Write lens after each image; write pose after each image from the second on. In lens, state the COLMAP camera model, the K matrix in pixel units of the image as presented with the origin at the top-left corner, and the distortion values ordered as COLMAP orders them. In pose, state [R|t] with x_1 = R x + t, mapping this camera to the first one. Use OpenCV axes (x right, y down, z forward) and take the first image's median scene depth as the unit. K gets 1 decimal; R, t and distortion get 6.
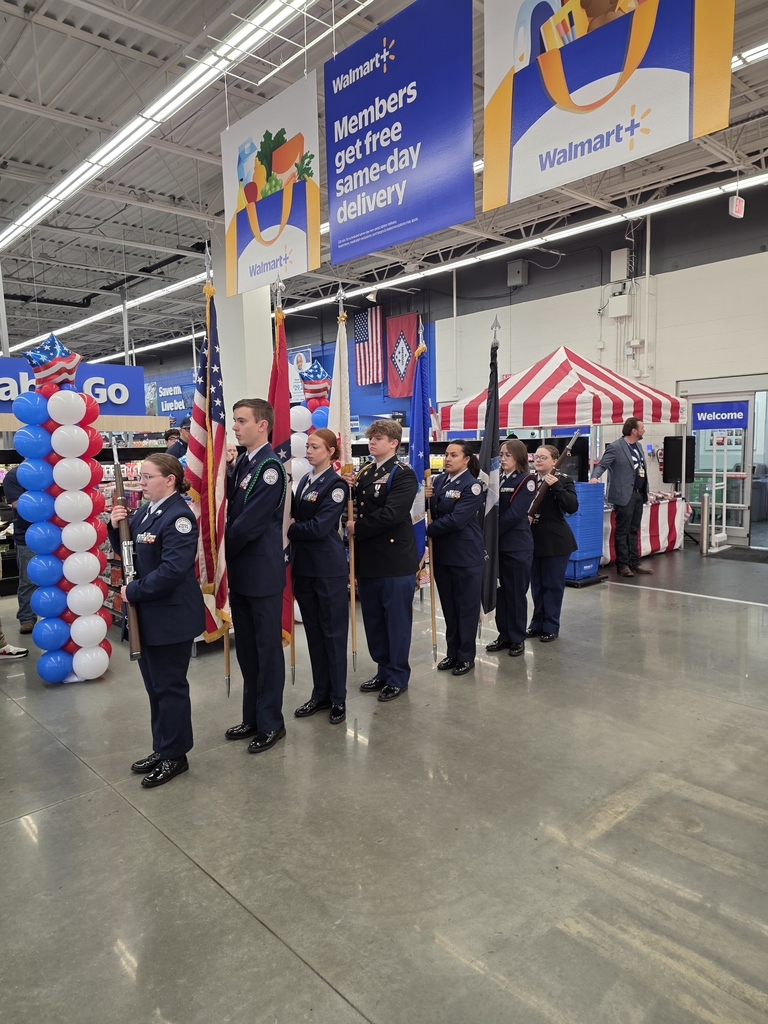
lens RADIAL K [[691.7, 0, 422.8], [0, 691.7, 515.2], [0, 0, 1]] dist [0.025892, 0.001807]
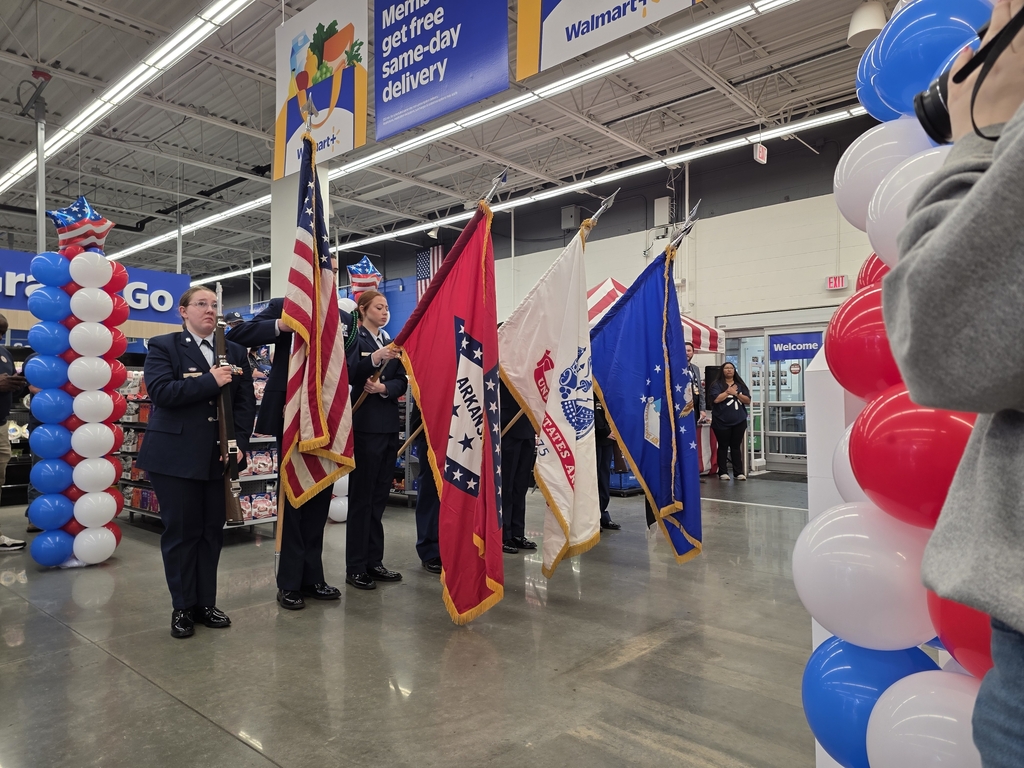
lens RADIAL K [[671.8, 0, 553.8], [0, 671.8, 382.0], [0, 0, 1]] dist [0.082547, -0.053763]
pose [[0.994888, 0.019434, 0.099098, 0.036580], [-0.006499, 0.991596, -0.129211, 0.120124], [-0.100776, 0.127906, 0.986653, 0.008944]]
